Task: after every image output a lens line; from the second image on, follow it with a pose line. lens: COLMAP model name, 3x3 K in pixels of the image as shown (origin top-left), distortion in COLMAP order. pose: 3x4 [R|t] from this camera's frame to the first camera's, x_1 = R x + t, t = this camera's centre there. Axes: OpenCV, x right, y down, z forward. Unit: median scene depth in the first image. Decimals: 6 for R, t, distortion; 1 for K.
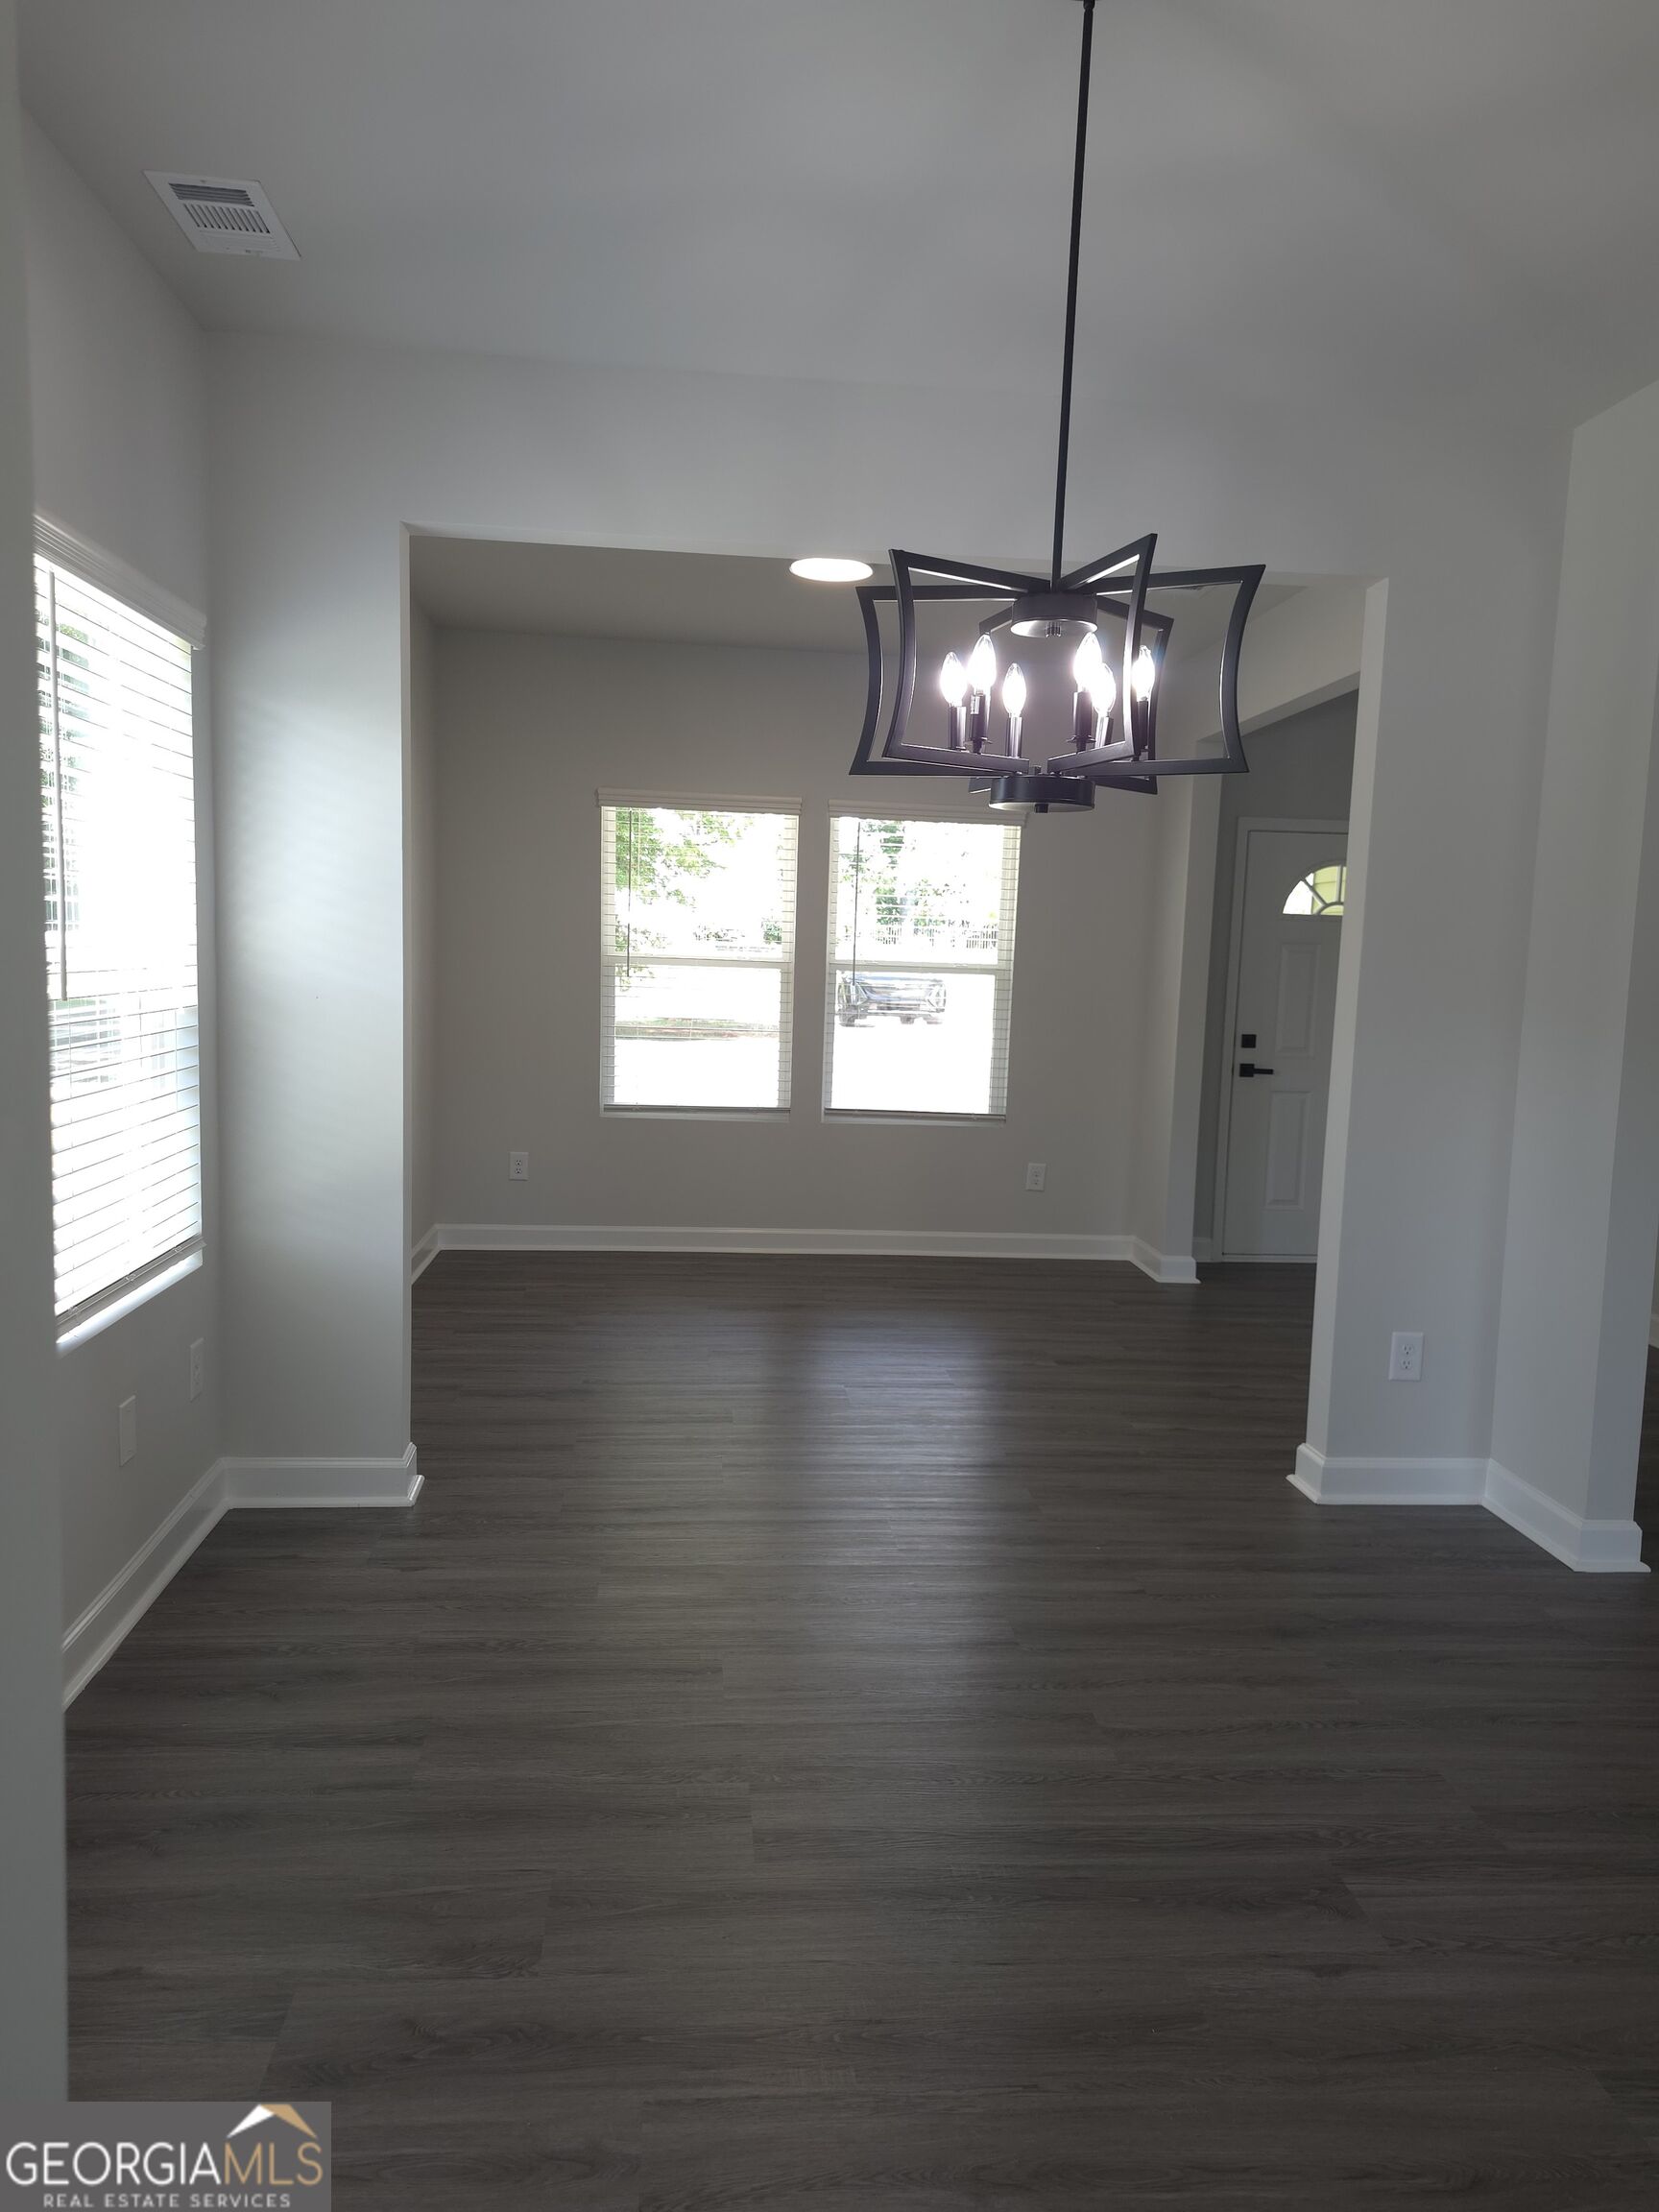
lens RADIAL K [[1454.5, 0, 829.5], [0, 1454.5, 1106.0], [0, 0, 1]] dist [0.000328, 0.000585]
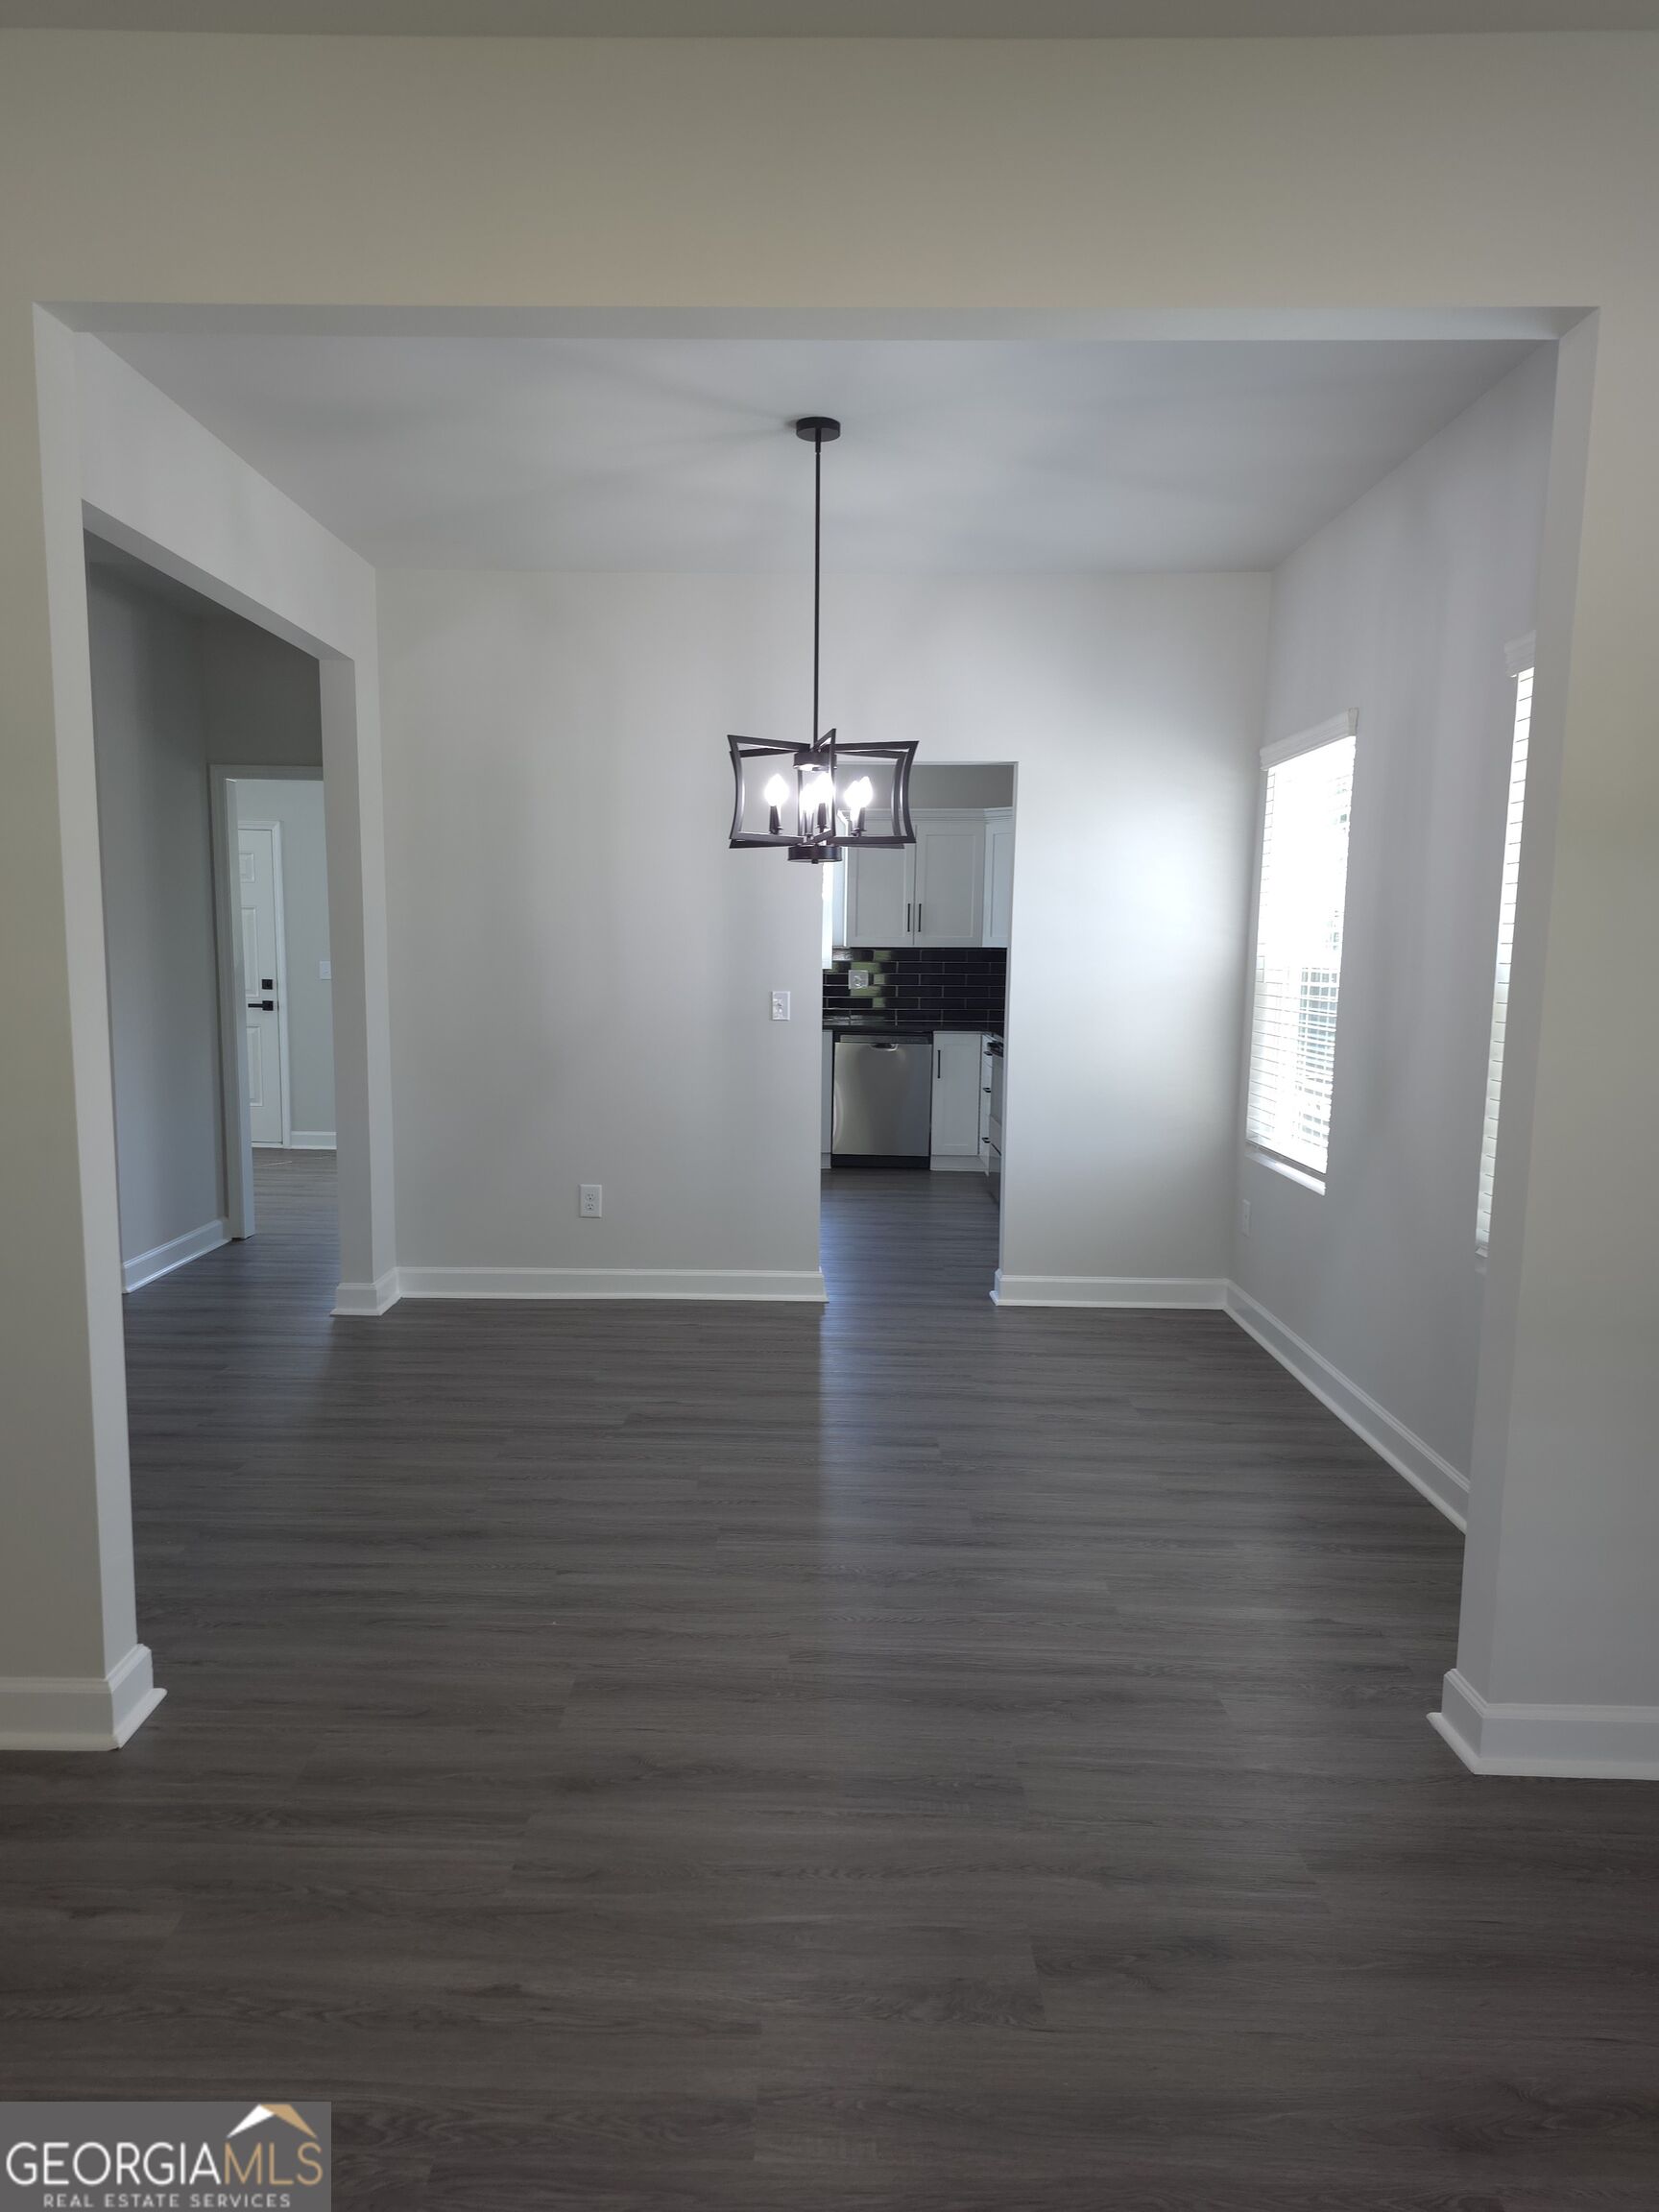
lens RADIAL K [[1454.5, 0, 829.5], [0, 1454.5, 1106.0], [0, 0, 1]] dist [0.000328, 0.000585]
pose [[-0.992520, -0.062862, 0.104650, -0.066161], [-0.035695, 0.969207, 0.243647, -0.270578], [-0.116744, 0.238089, -0.964201, 2.189217]]
